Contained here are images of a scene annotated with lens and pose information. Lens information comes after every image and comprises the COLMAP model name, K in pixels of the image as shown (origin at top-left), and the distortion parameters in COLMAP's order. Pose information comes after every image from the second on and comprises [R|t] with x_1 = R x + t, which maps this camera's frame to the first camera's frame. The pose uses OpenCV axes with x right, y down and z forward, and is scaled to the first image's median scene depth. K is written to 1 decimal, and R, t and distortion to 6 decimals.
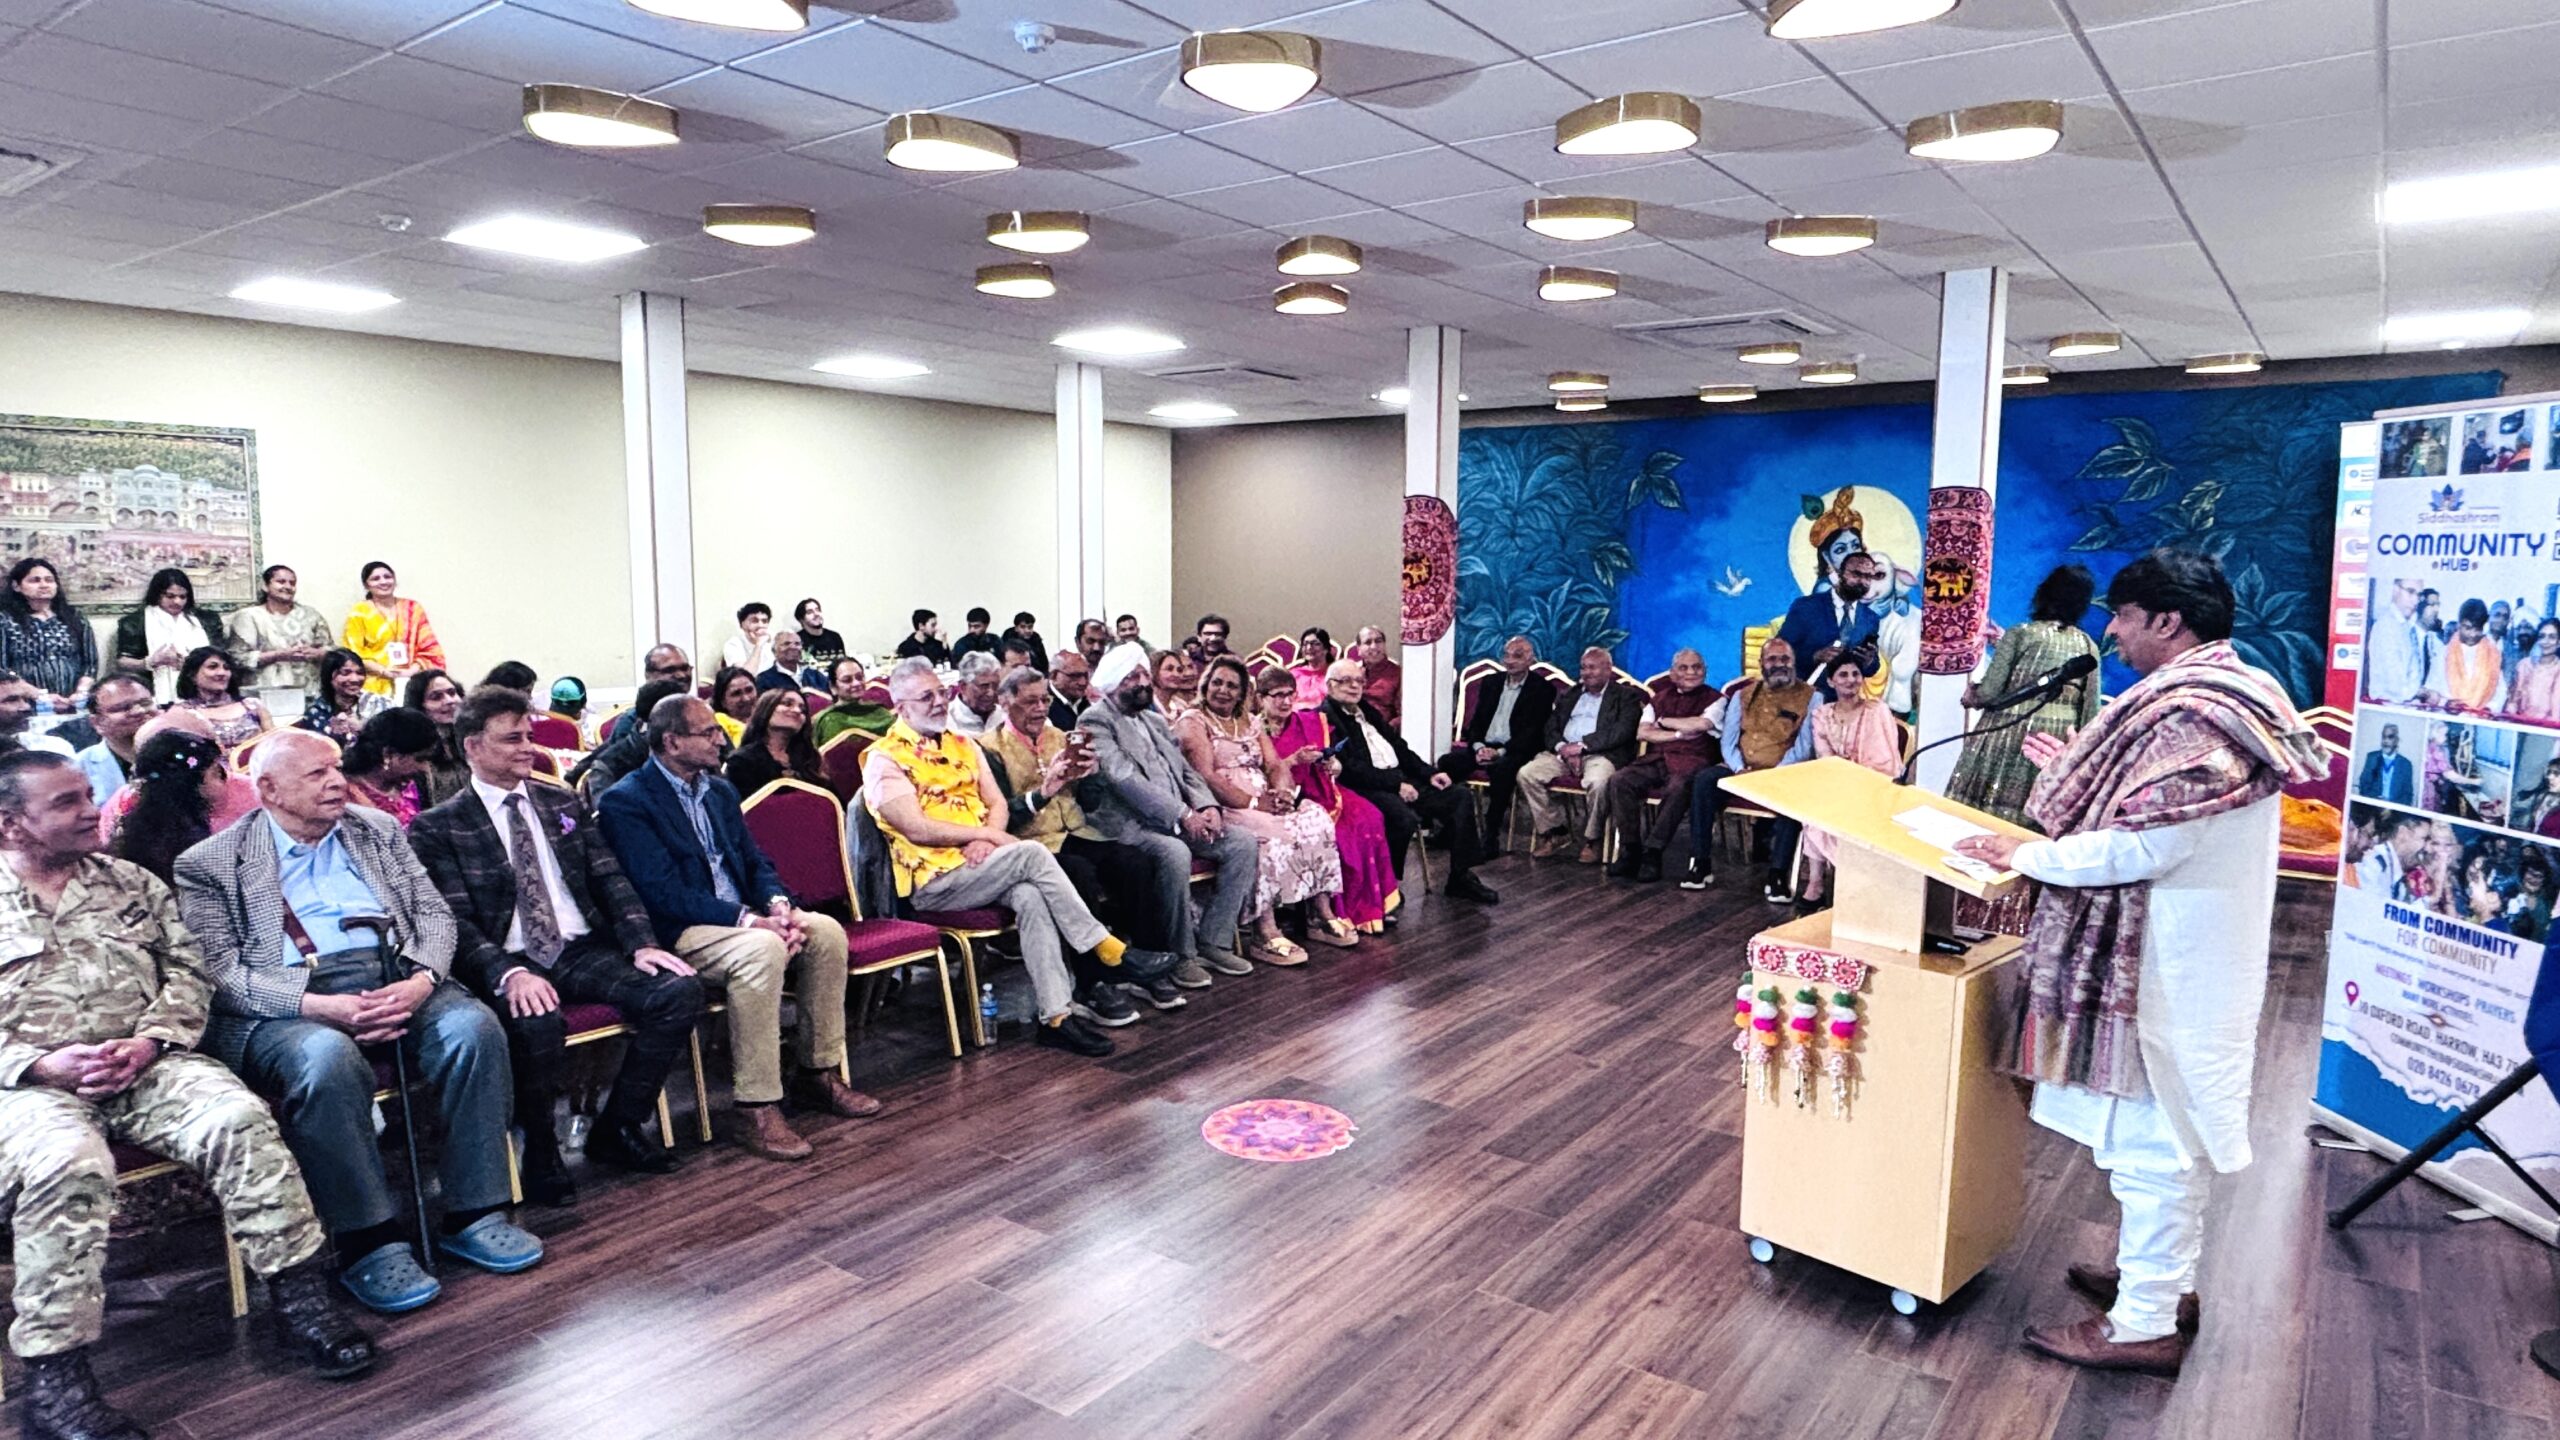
lens RADIAL K [[1477.7, 0, 1282.2], [0, 1477.7, 718.0], [0, 0, 1]] dist [0.001488, -0.000611]
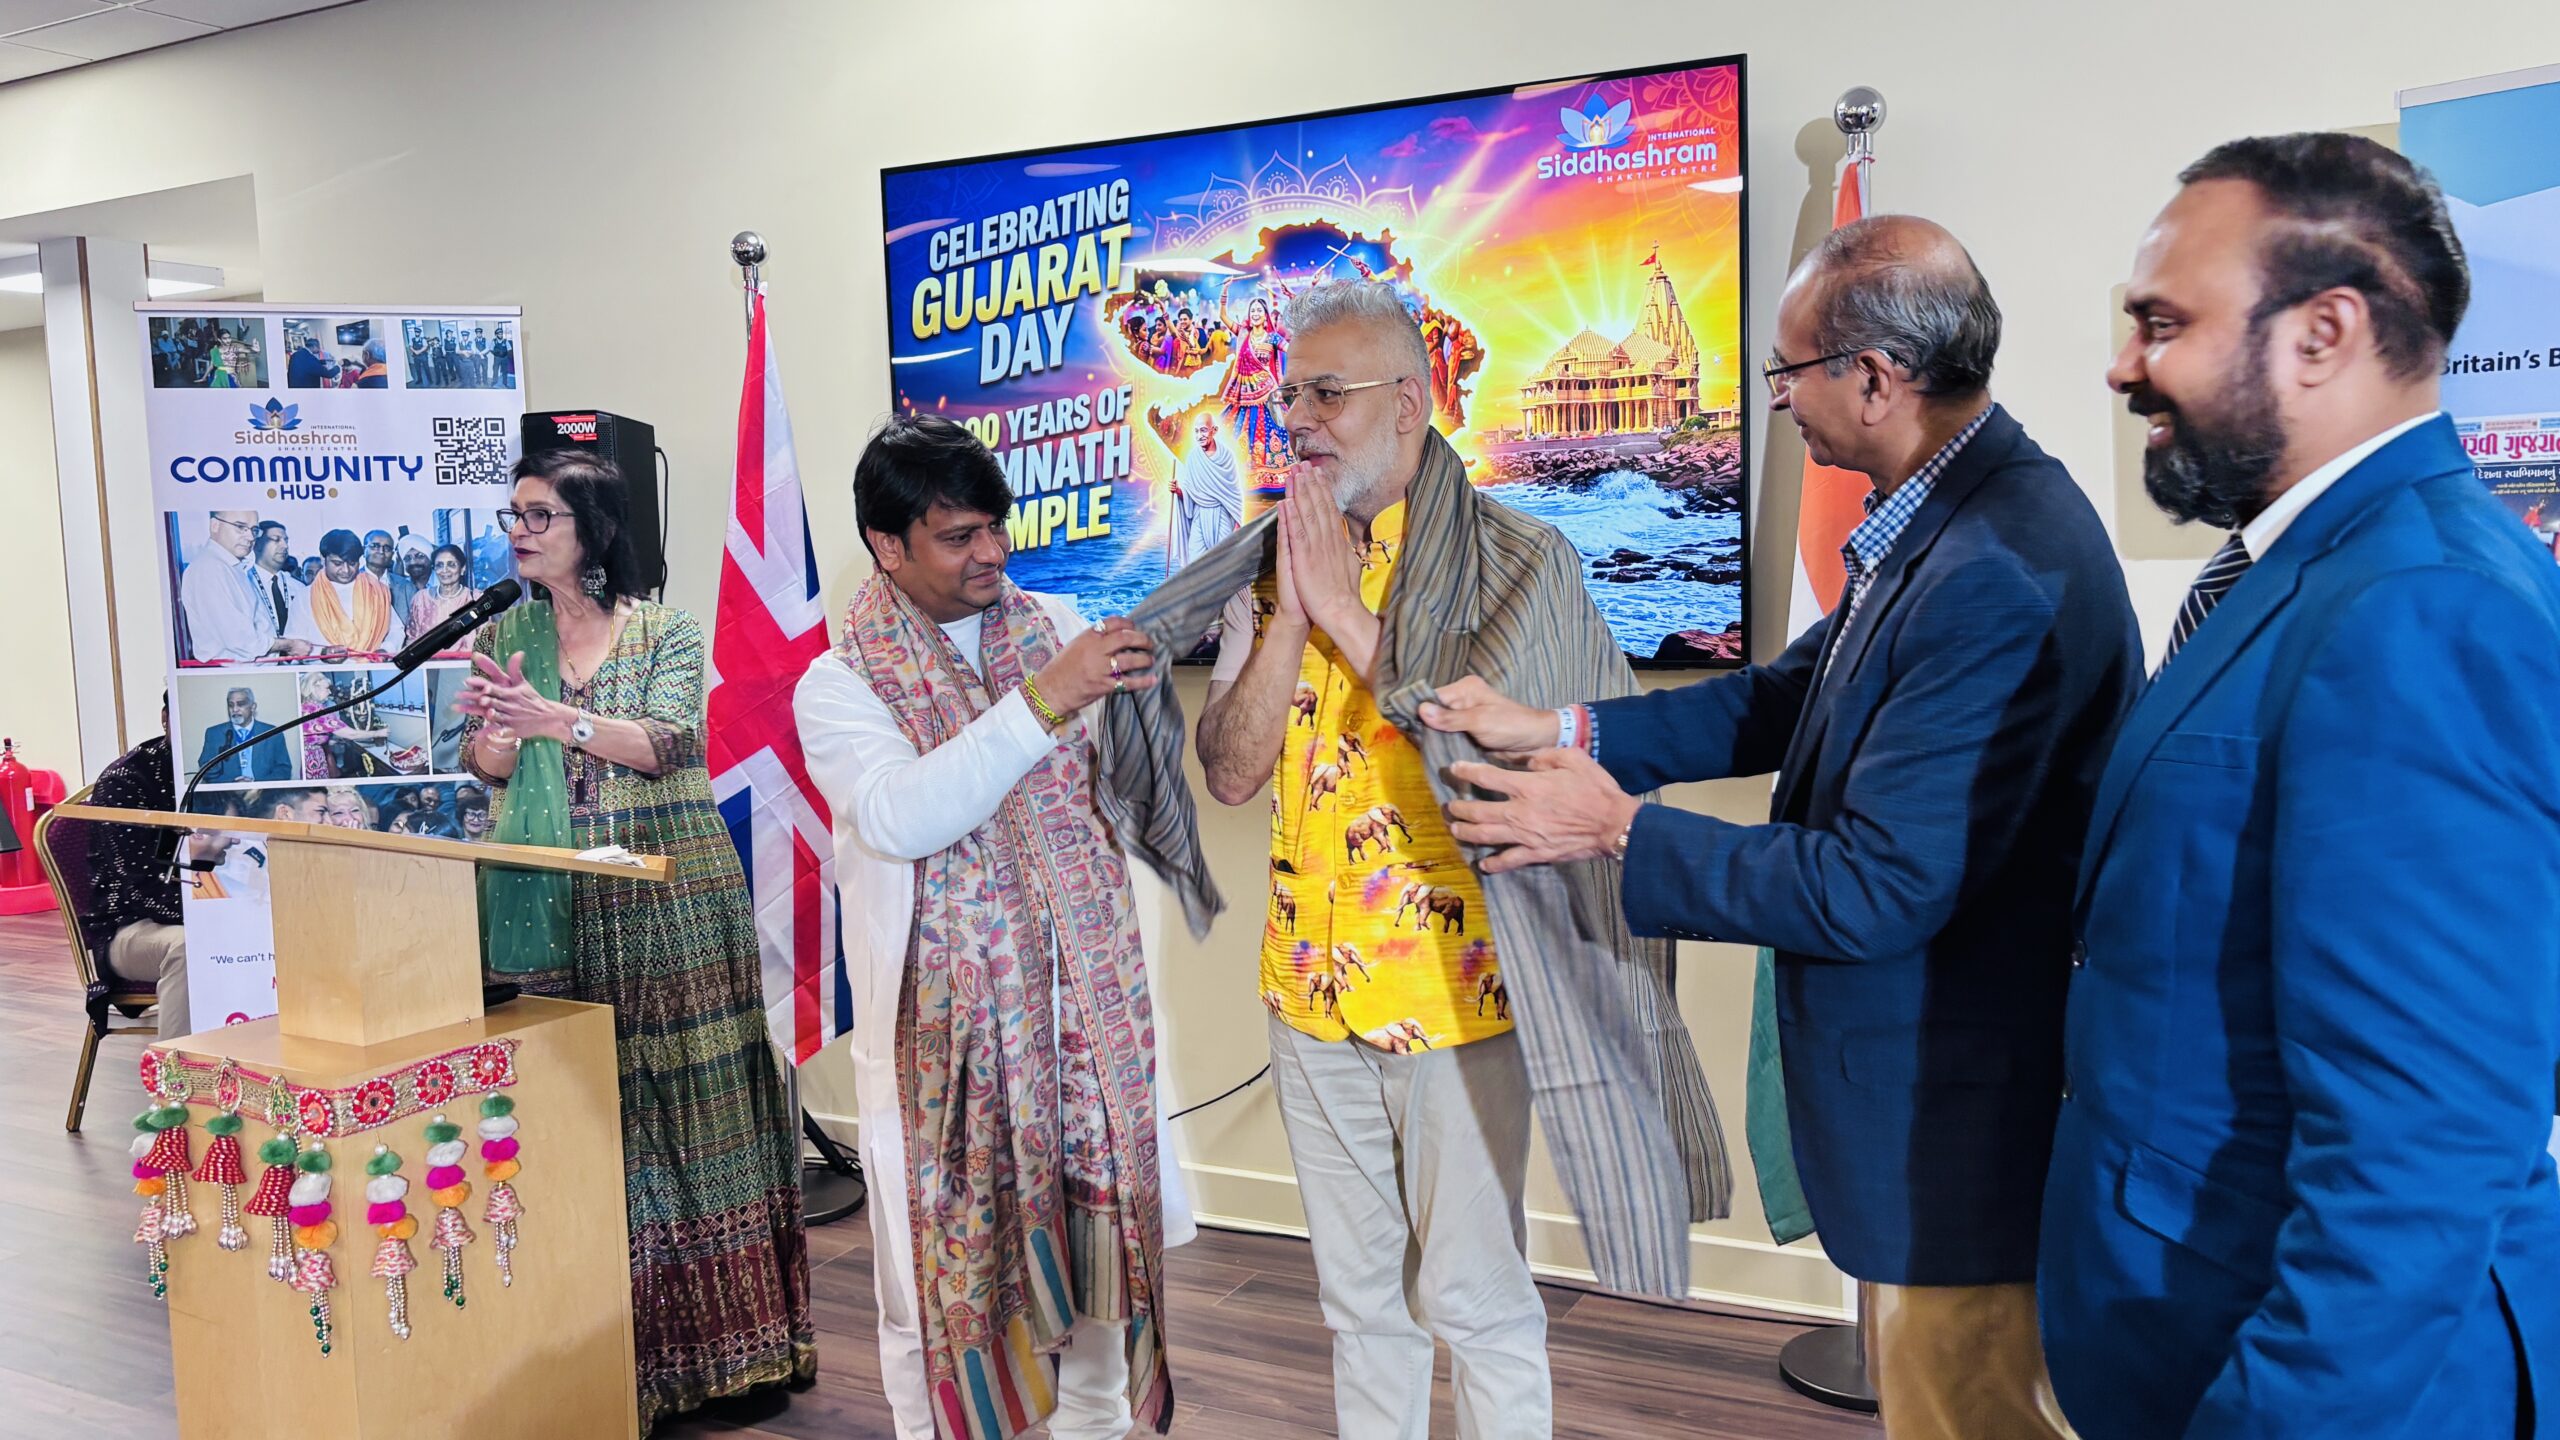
lens RADIAL K [[1910.0, 0, 1281.9], [0, 1910.0, 728.8], [0, 0, 1]] dist [0.042014, -0.045732]
pose [[-0.182156, -0.096181, 0.978554, -0.433559], [0.132631, 0.983706, 0.121376, -0.028640], [-0.974283, 0.151896, -0.166431, 0.659425]]
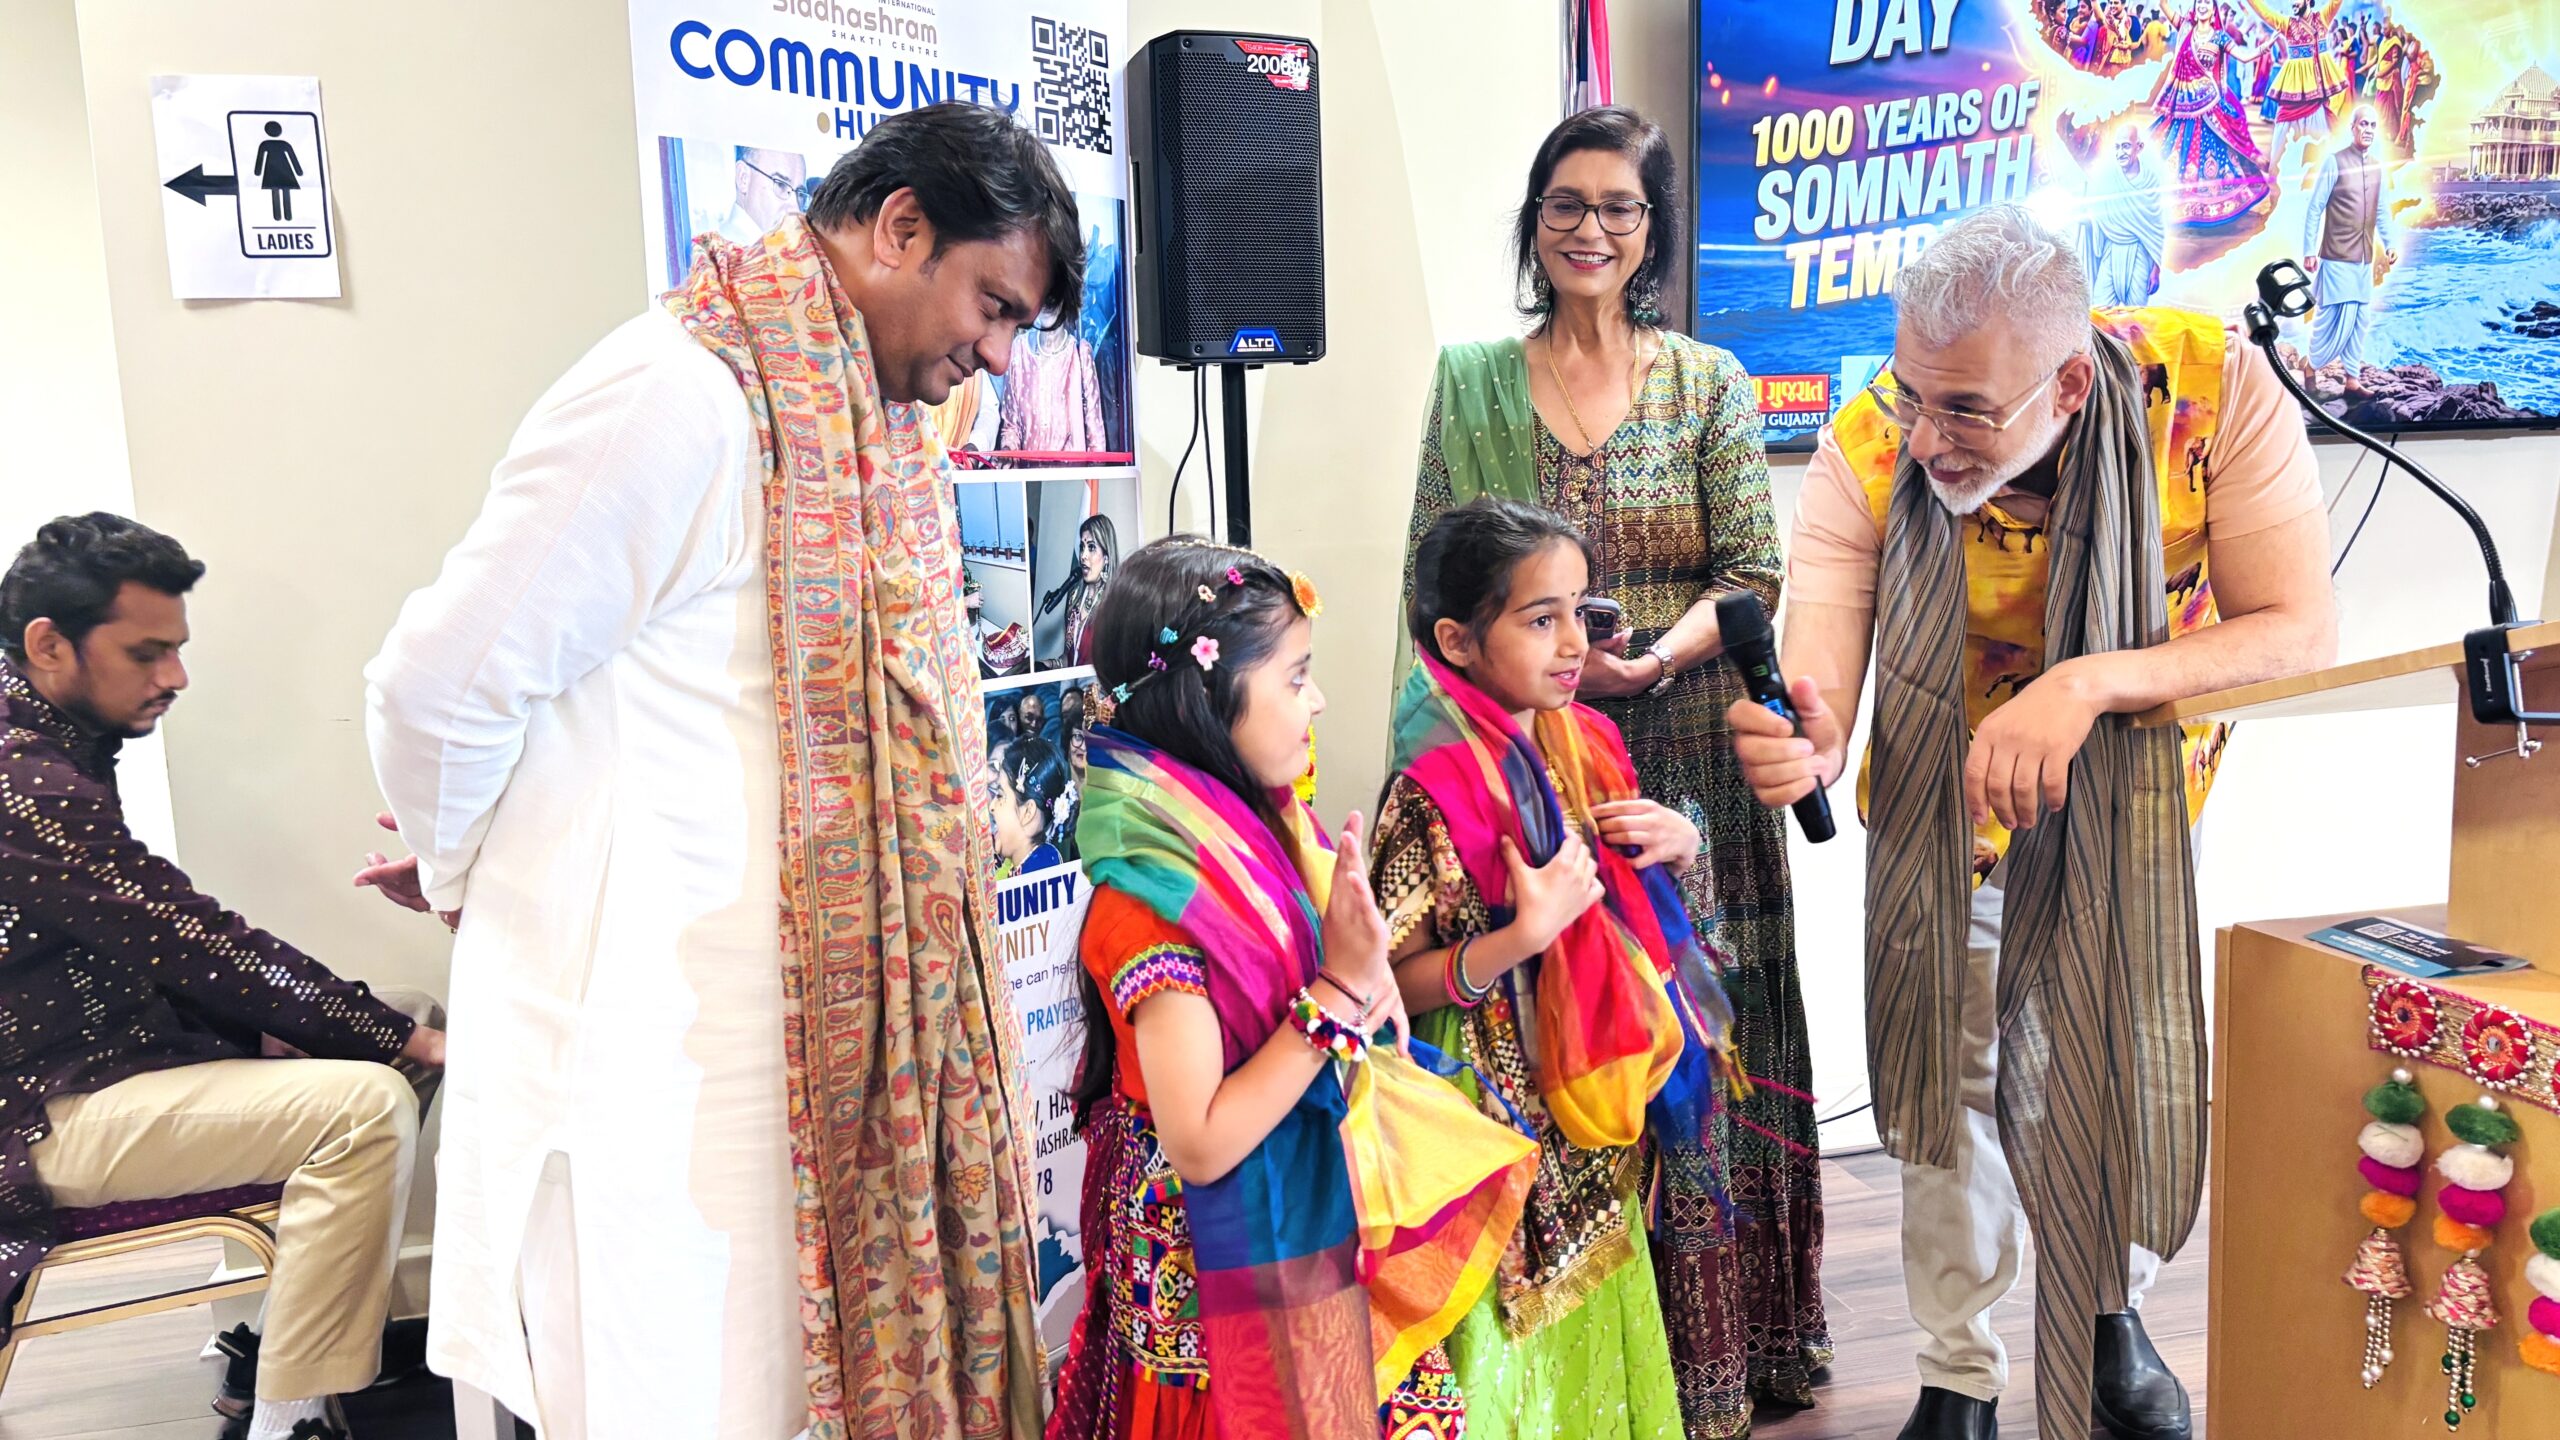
lens RADIAL K [[1910.0, 0, 1270.9], [0, 1910.0, 738.5], [0, 0, 1]] dist [0.042014, -0.045732]
pose [[-0.775911, -0.081099, 0.625608, 0.332872], [0.093805, 0.965844, 0.241547, -0.055828], [-0.623829, 0.246104, -0.741802, 1.413333]]
